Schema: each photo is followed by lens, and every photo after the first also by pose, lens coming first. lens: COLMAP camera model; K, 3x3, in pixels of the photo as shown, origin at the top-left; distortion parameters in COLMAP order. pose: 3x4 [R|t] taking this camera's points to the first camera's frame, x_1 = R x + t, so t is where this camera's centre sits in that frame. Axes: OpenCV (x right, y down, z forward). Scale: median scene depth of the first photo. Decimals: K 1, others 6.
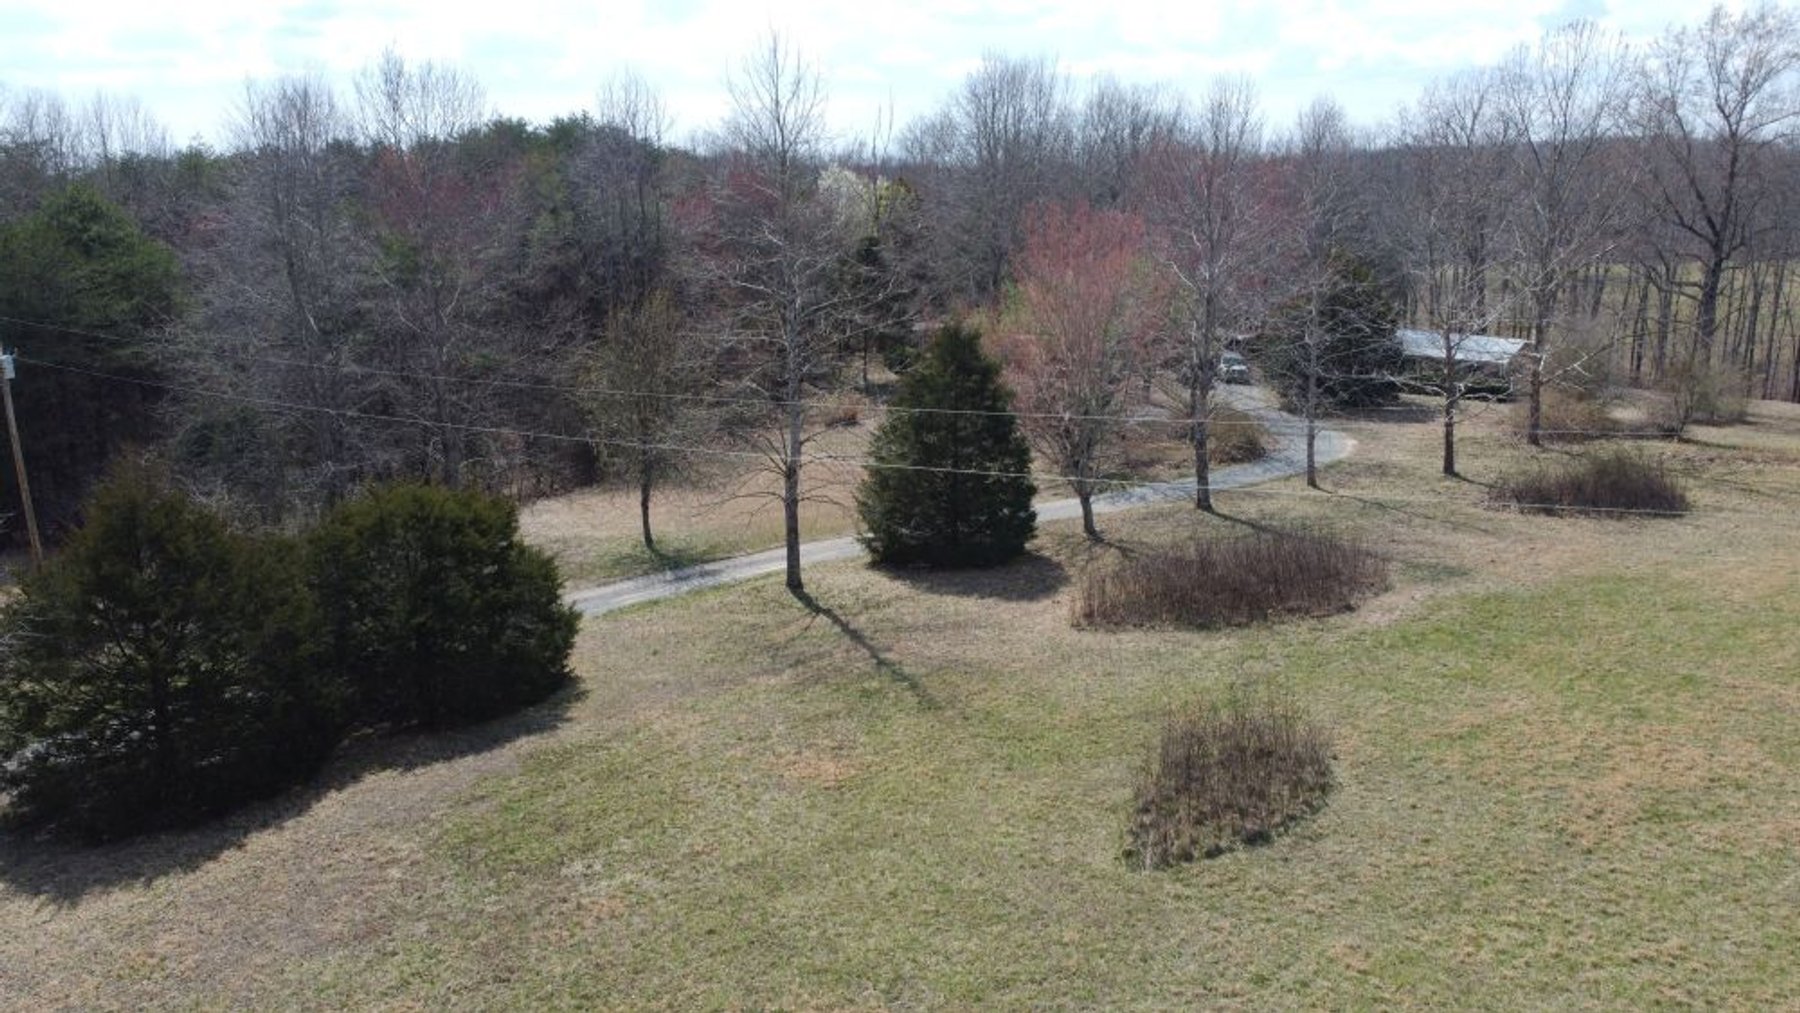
lens RADIAL K [[1351.7, 0, 899.2], [0, 1351.7, 506.5], [0, 0, 1]] dist [0.005570, -0.013959]
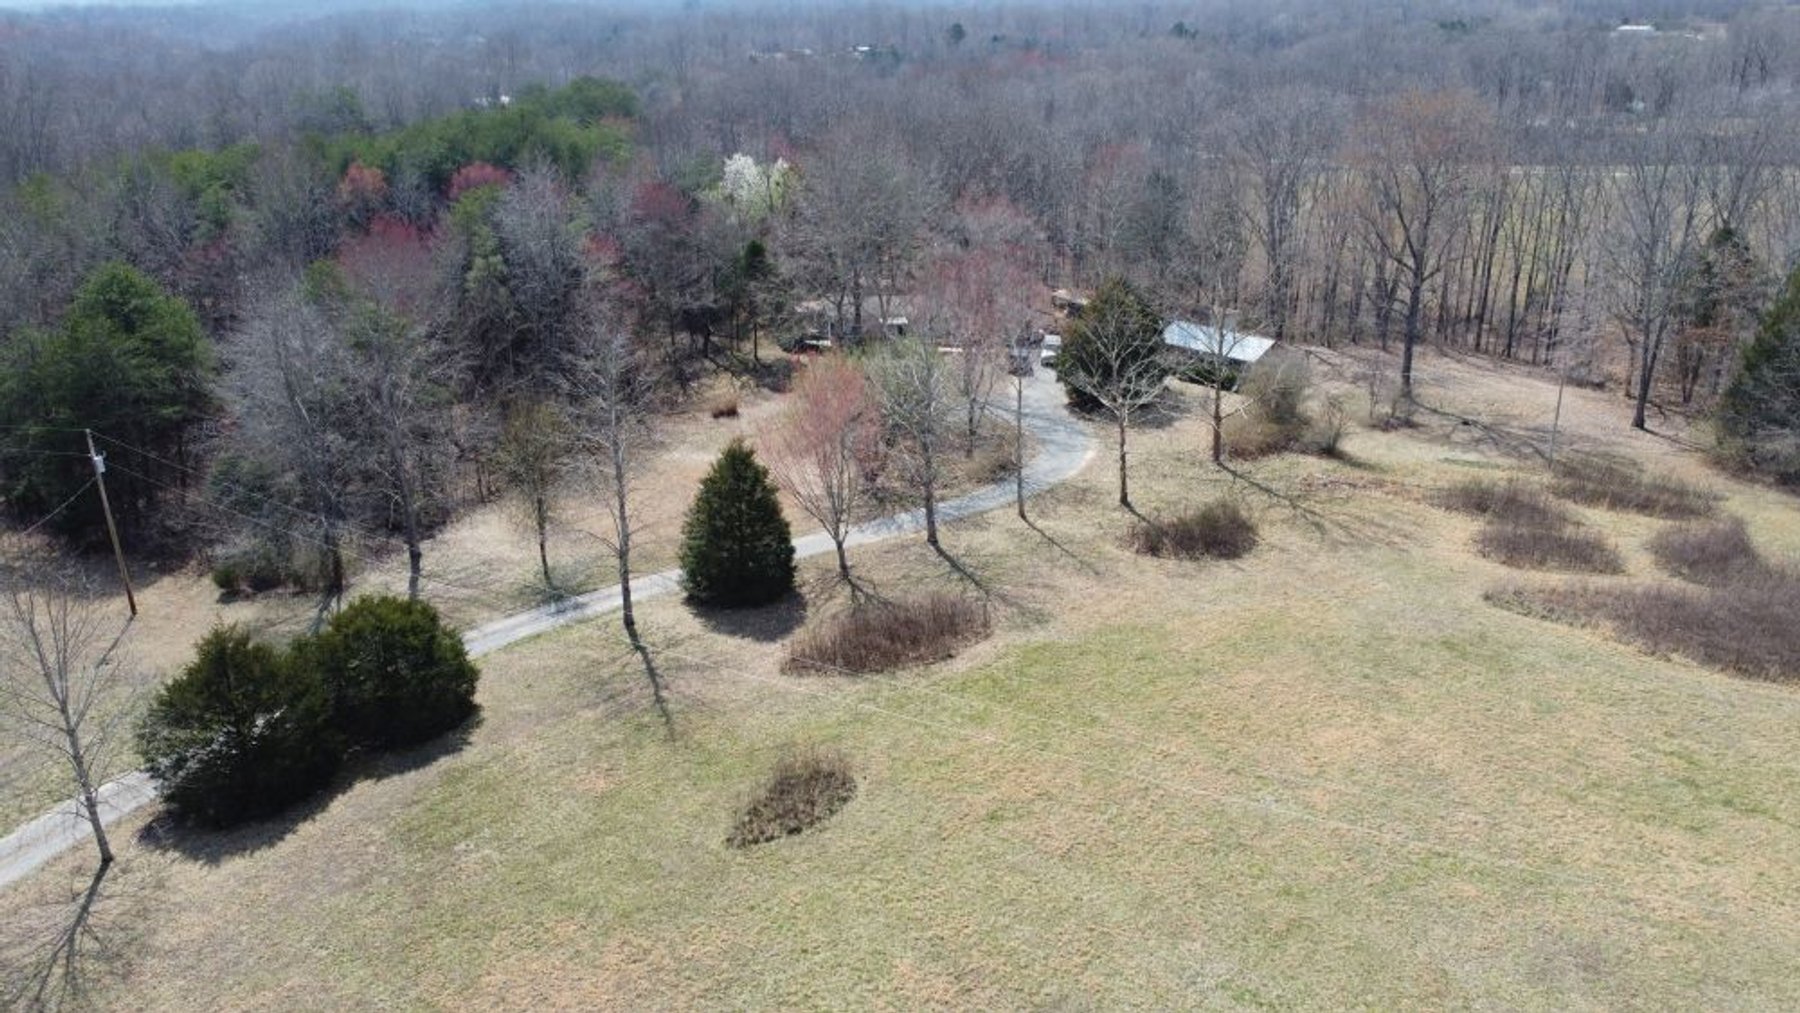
lens RADIAL K [[1351.7, 0, 899.2], [0, 1351.7, 503.3], [0, 0, 1]] dist [0.005570, -0.013959]
pose [[0.999970, -0.005360, 0.005654, 0.279580], [0.004612, 0.992167, 0.124836, -0.337315], [-0.006279, -0.124806, 0.992161, -0.653003]]
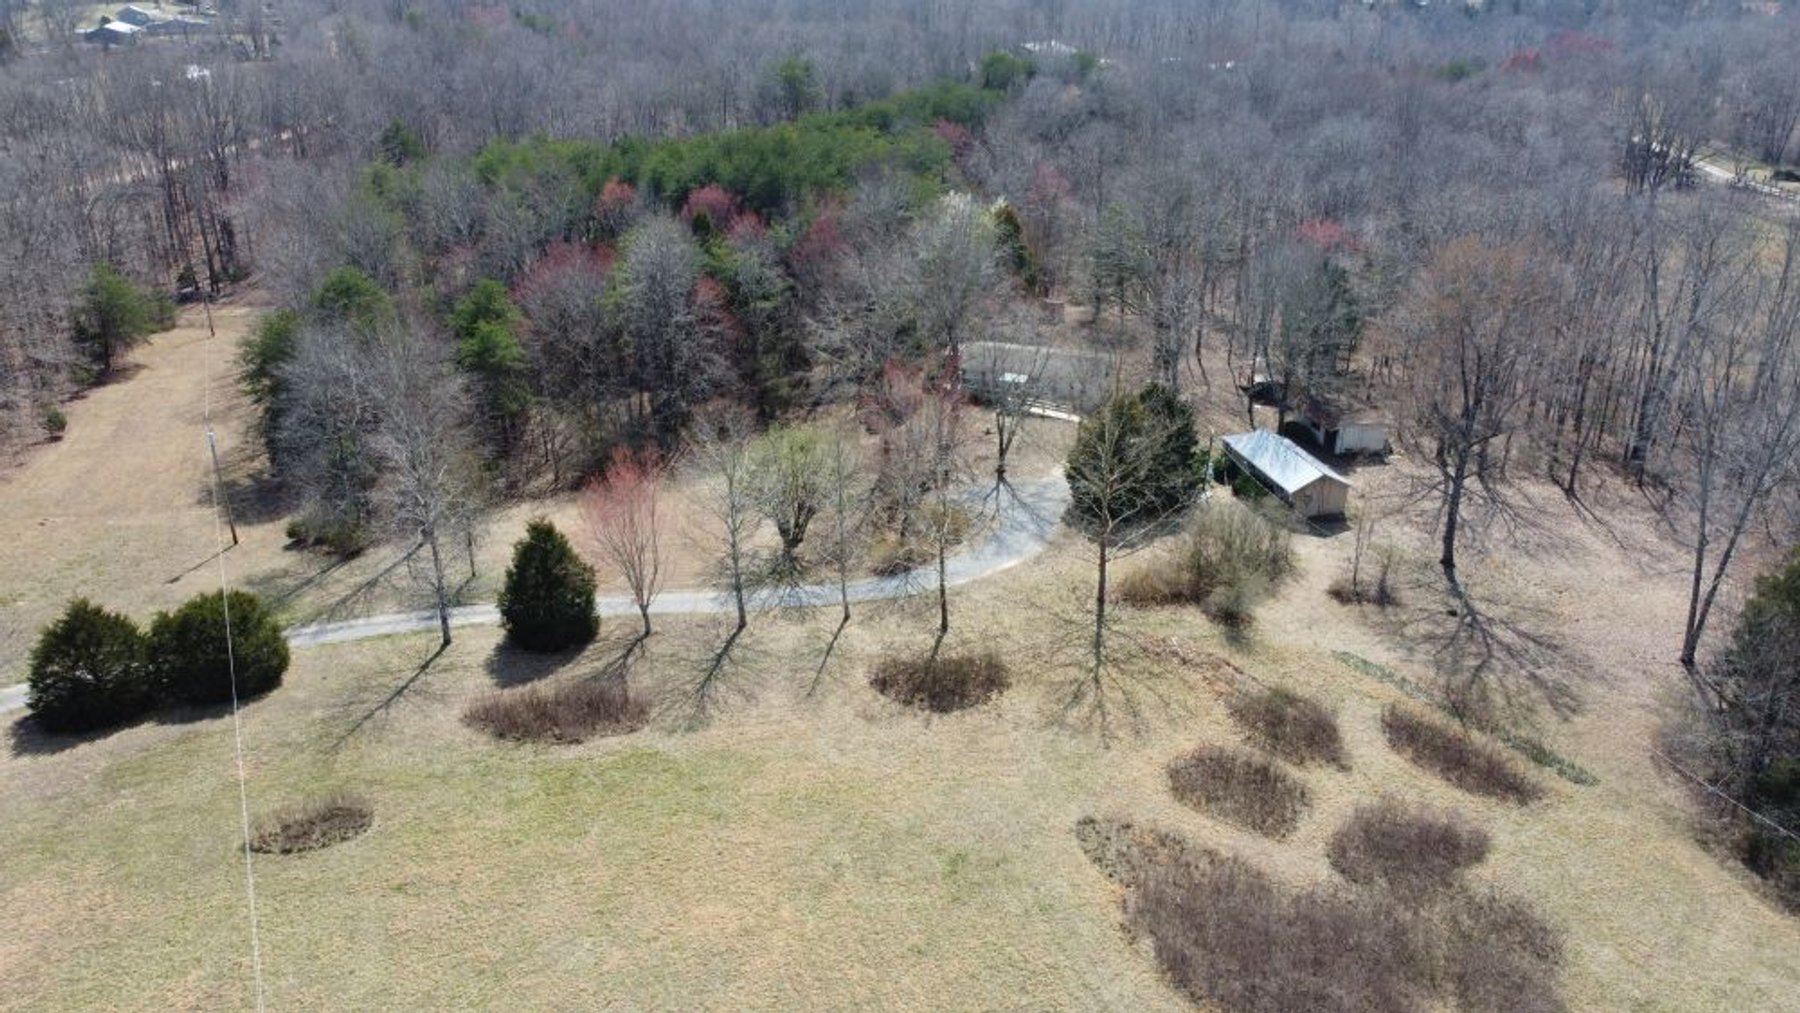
lens RADIAL K [[1351.7, 0, 899.2], [0, 1351.7, 504.7], [0, 0, 1]] dist [0.005570, -0.013959]
pose [[0.890563, 0.190119, -0.413221, 1.597088], [-0.109921, 0.971487, 0.210072, -0.773922], [0.441378, -0.141660, 0.886069, -0.525094]]
